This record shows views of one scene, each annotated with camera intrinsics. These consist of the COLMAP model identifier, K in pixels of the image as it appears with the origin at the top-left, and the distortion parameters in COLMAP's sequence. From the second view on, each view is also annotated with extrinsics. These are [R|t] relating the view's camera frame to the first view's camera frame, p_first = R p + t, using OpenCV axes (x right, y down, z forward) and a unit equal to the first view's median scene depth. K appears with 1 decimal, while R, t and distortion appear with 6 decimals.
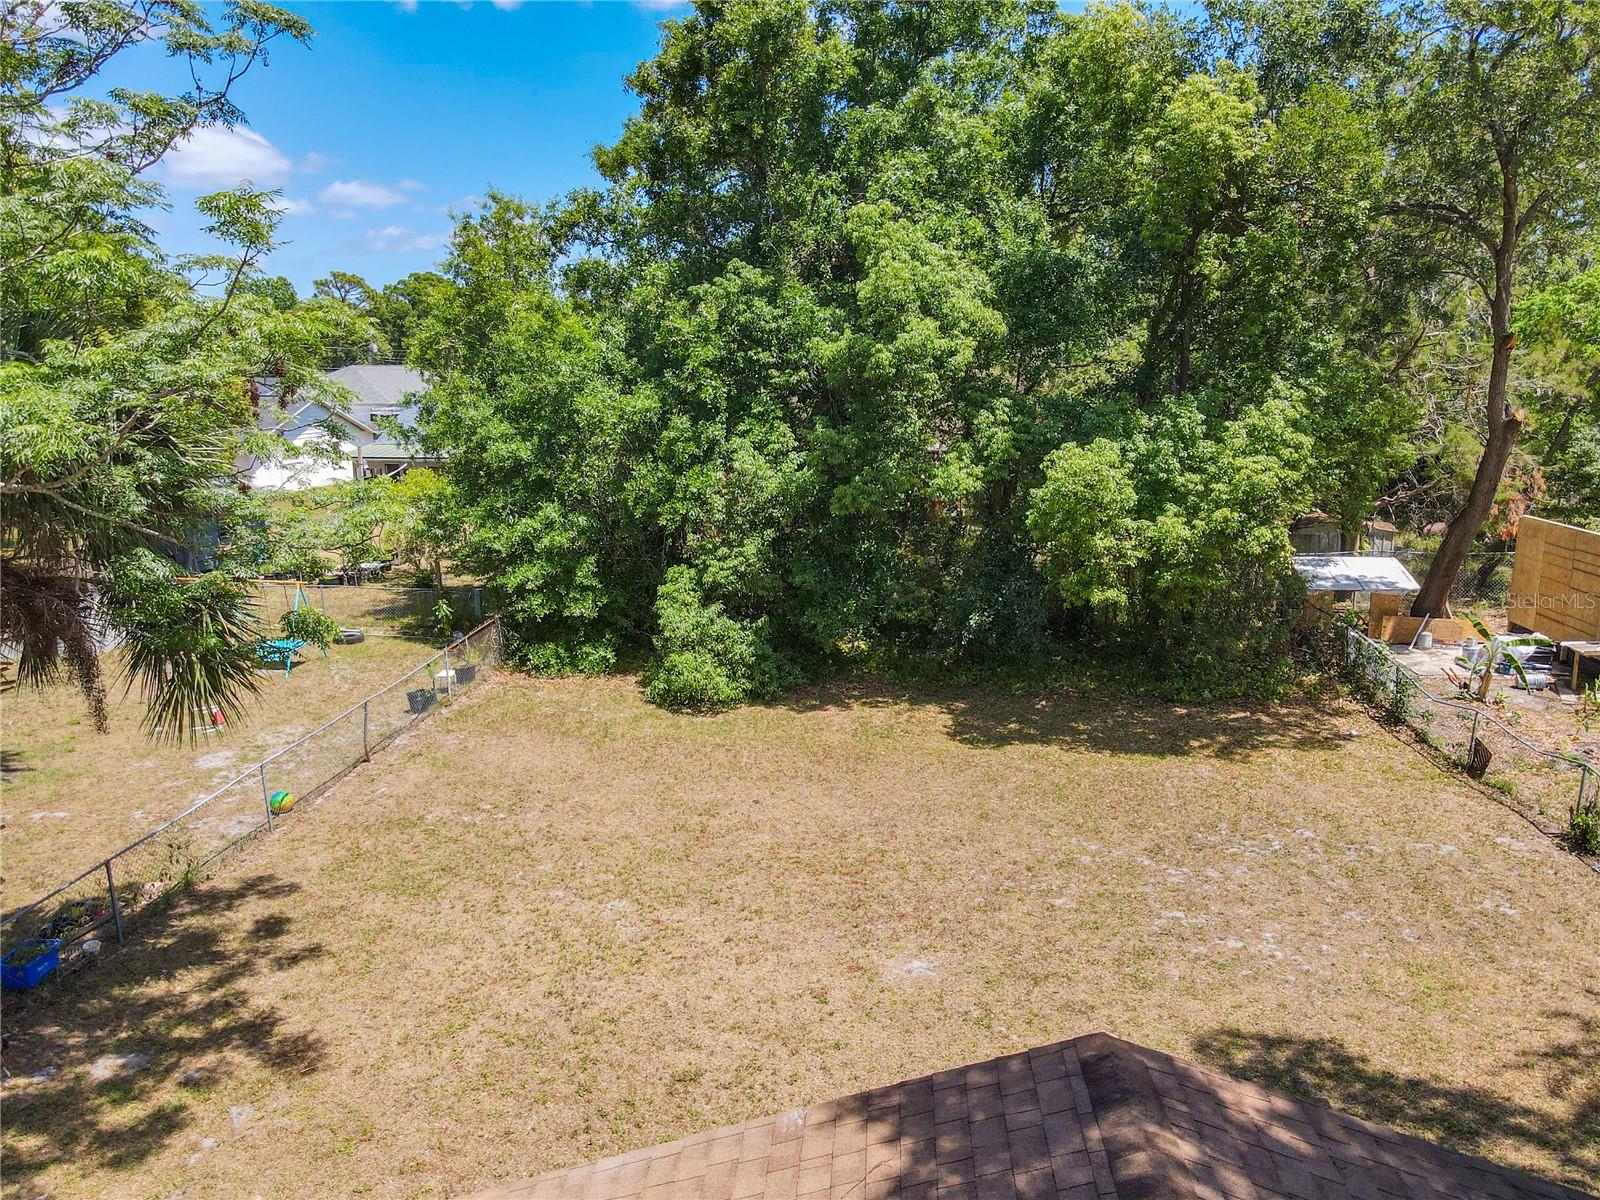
lens RADIAL K [[1179.1, 0, 800.0], [0, 1179.1, 600.0], [0, 0, 1]] dist [0.024130, 0.009243]
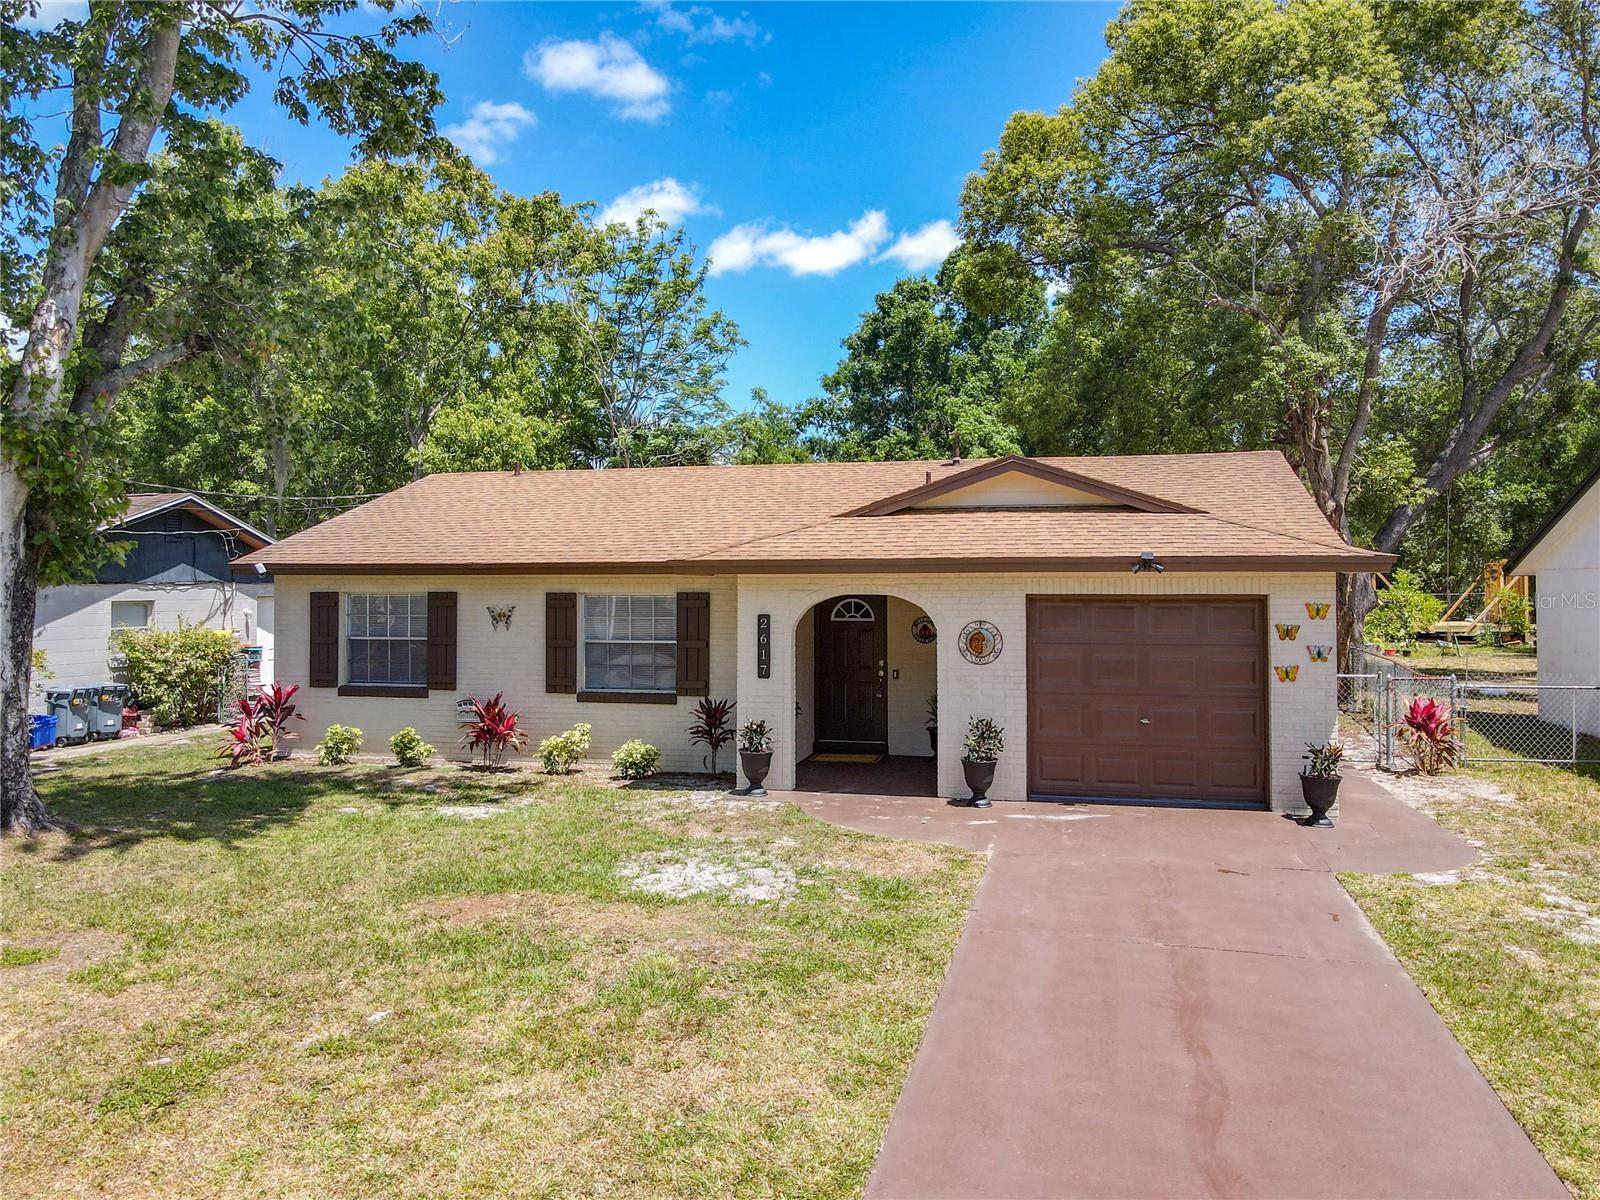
lens RADIAL K [[1169.8, 0, 792.6], [0, 1169.8, 581.9], [0, 0, 1]] dist [0.017036, 0.002337]
pose [[0.986328, 0.002518, -0.164774, 0.093332], [-0.033531, 0.982032, -0.185710, 0.311709], [0.161346, 0.188696, 0.968691, -0.814909]]
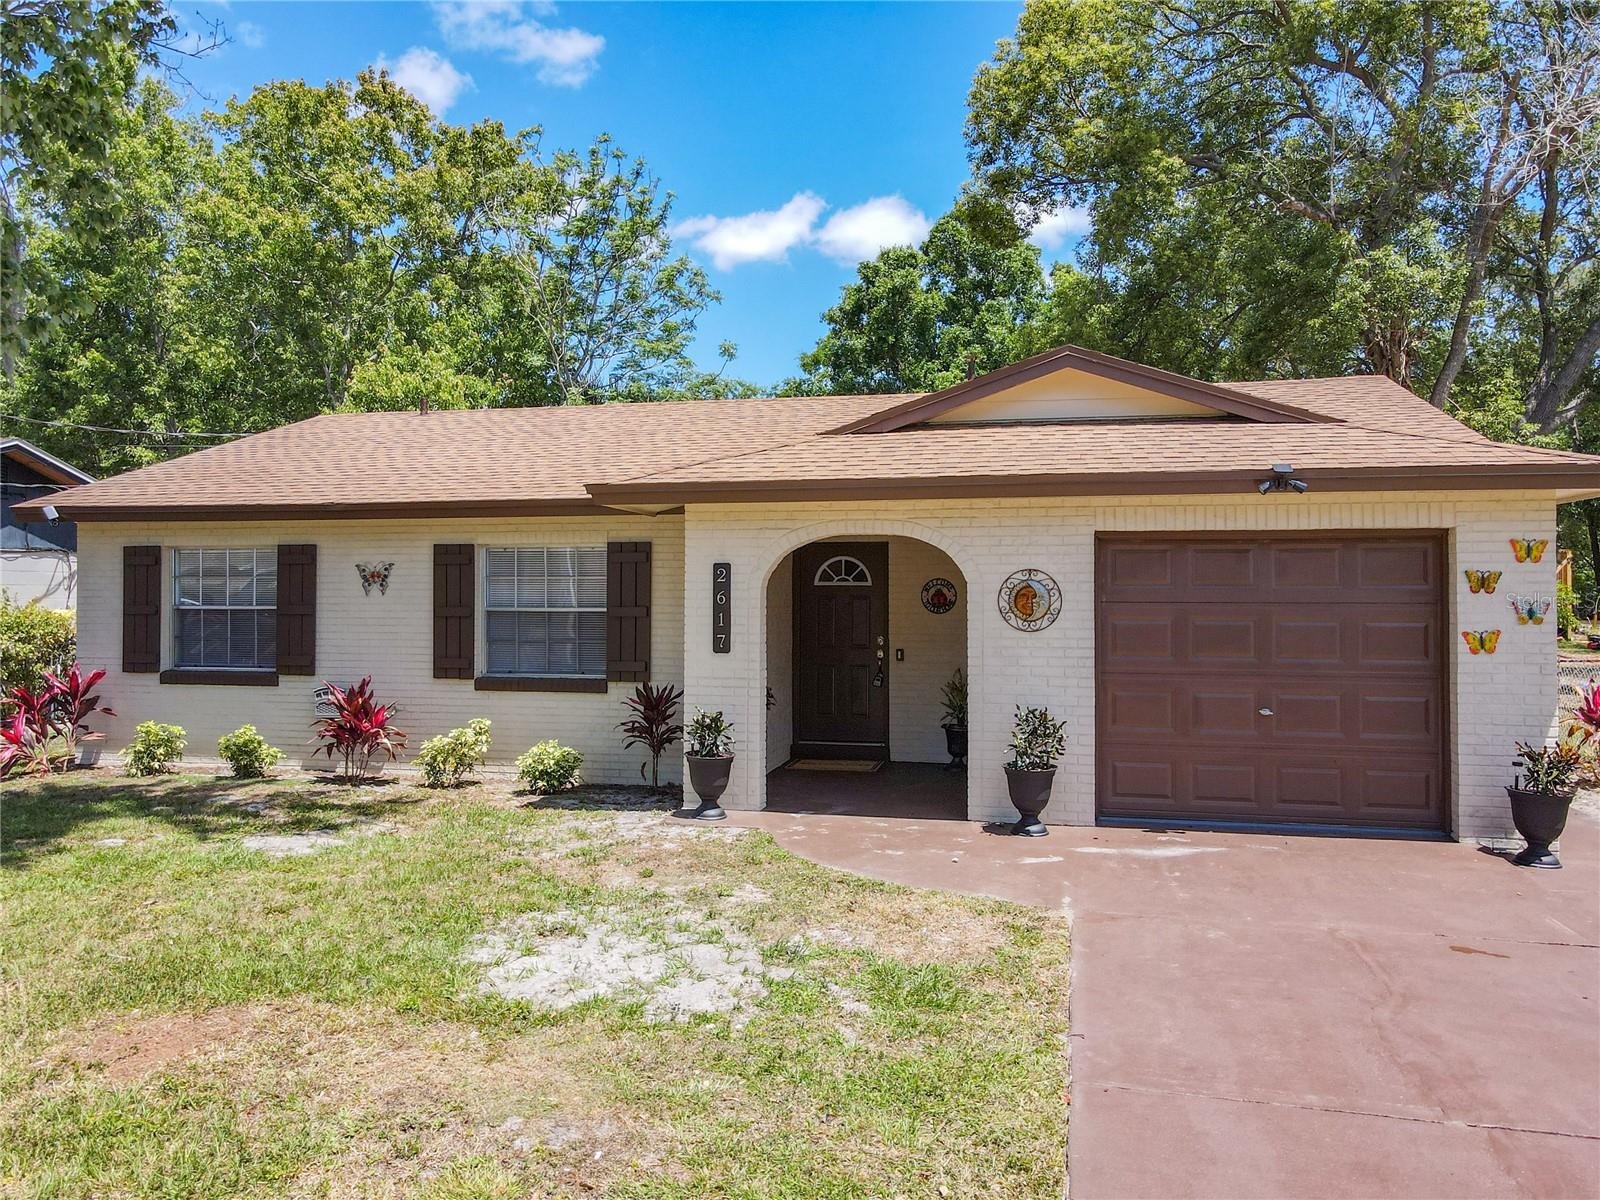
lens RADIAL K [[1179.1, 0, 800.0], [0, 1179.1, 600.0], [0, 0, 1]] dist [0.024130, 0.009243]
pose [[0.990256, 0.006933, -0.139088, 0.073774], [-0.031673, 0.983798, -0.176462, 0.306750], [0.135611, 0.179148, 0.974431, -0.684148]]
